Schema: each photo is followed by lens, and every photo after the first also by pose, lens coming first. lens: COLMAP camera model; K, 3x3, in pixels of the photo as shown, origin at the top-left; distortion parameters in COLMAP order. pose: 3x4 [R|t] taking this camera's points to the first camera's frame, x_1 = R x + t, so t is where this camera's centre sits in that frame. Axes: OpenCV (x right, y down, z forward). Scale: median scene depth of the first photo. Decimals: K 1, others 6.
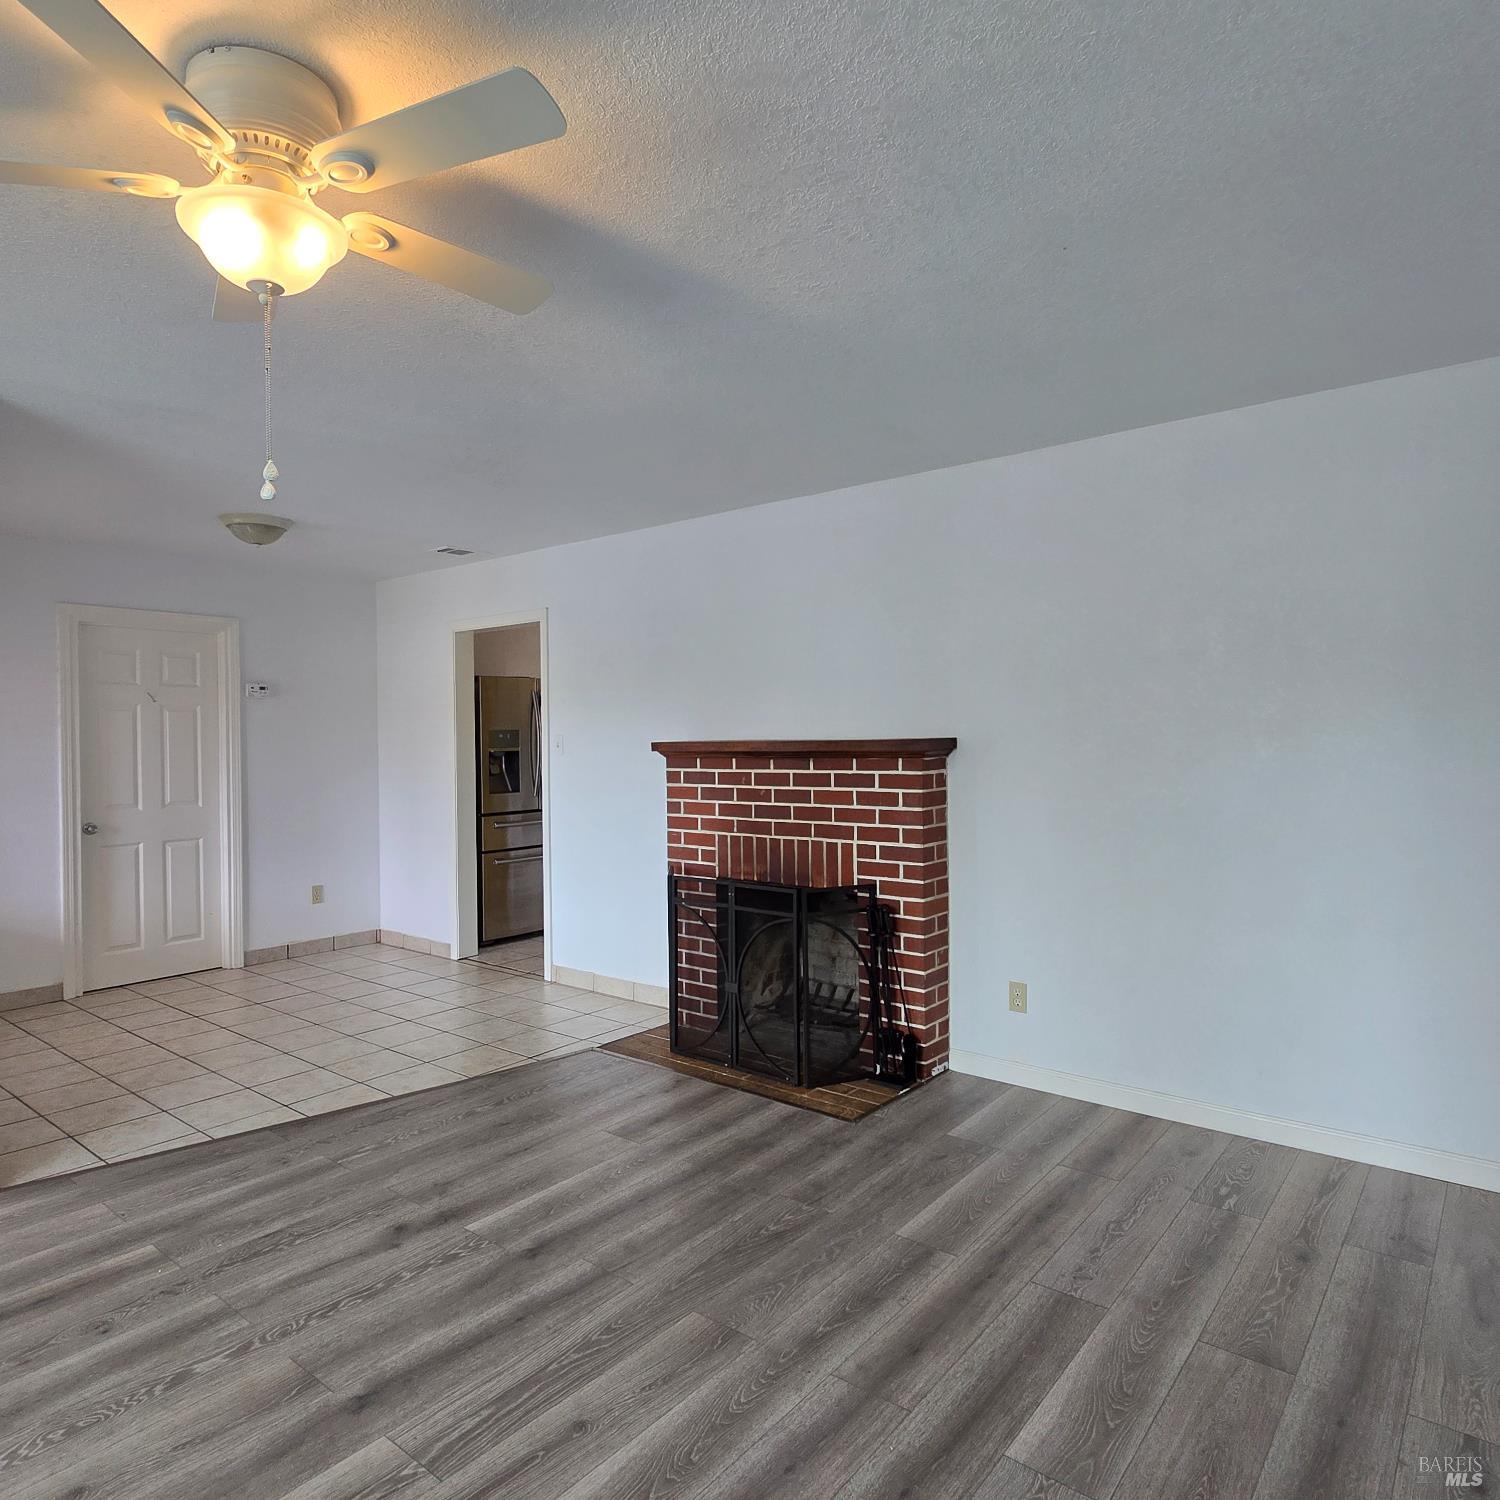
lens RADIAL K [[973.0, 0, 732.7], [0, 973.0, 746.6], [0, 0, 1]] dist [-0.002597, -0.001122]
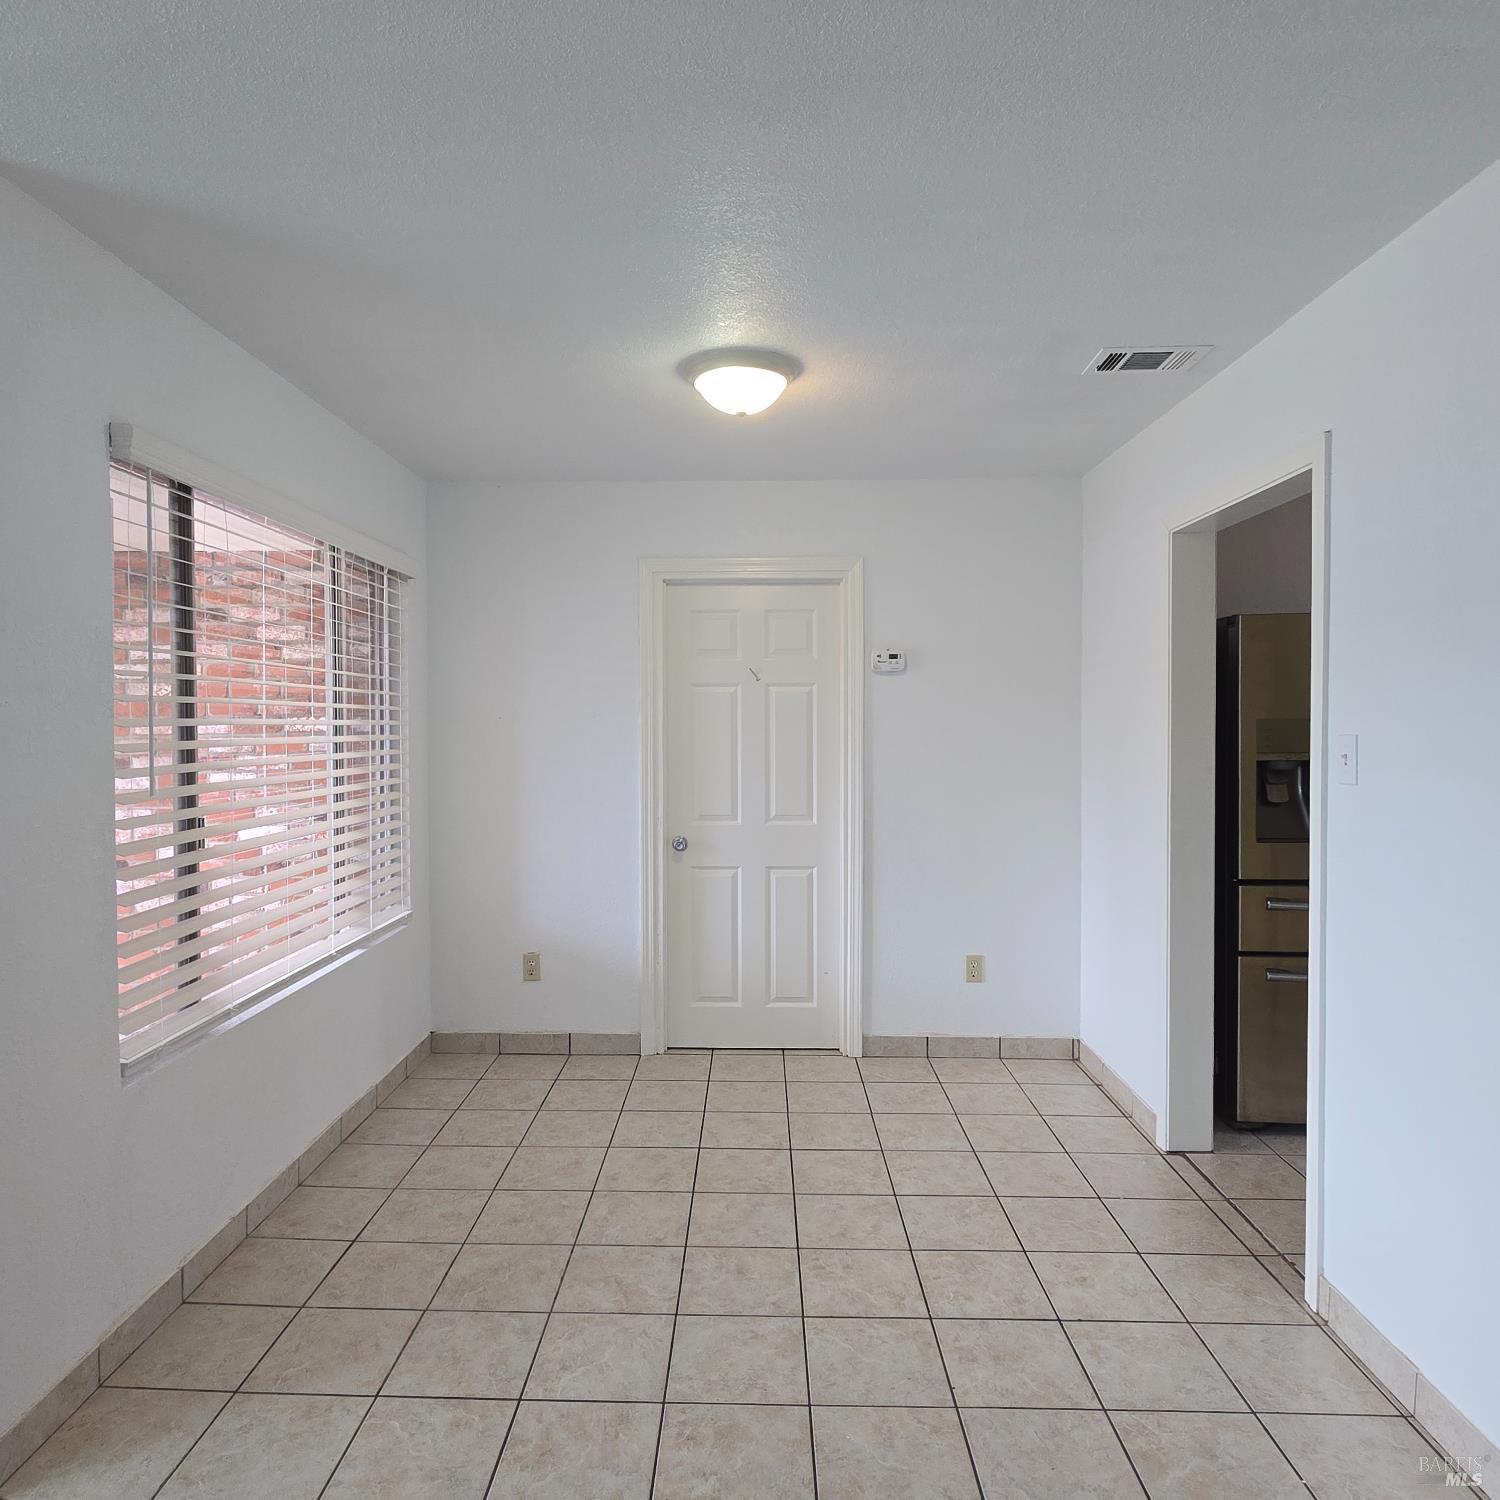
lens RADIAL K [[973.0, 0, 732.7], [0, 973.0, 746.6], [0, 0, 1]] dist [-0.002597, -0.001122]
pose [[0.599825, 0.029510, -0.799587, -0.006400], [-0.009207, 0.999508, 0.029981, -0.016886], [0.800078, -0.010622, 0.599802, 0.512377]]
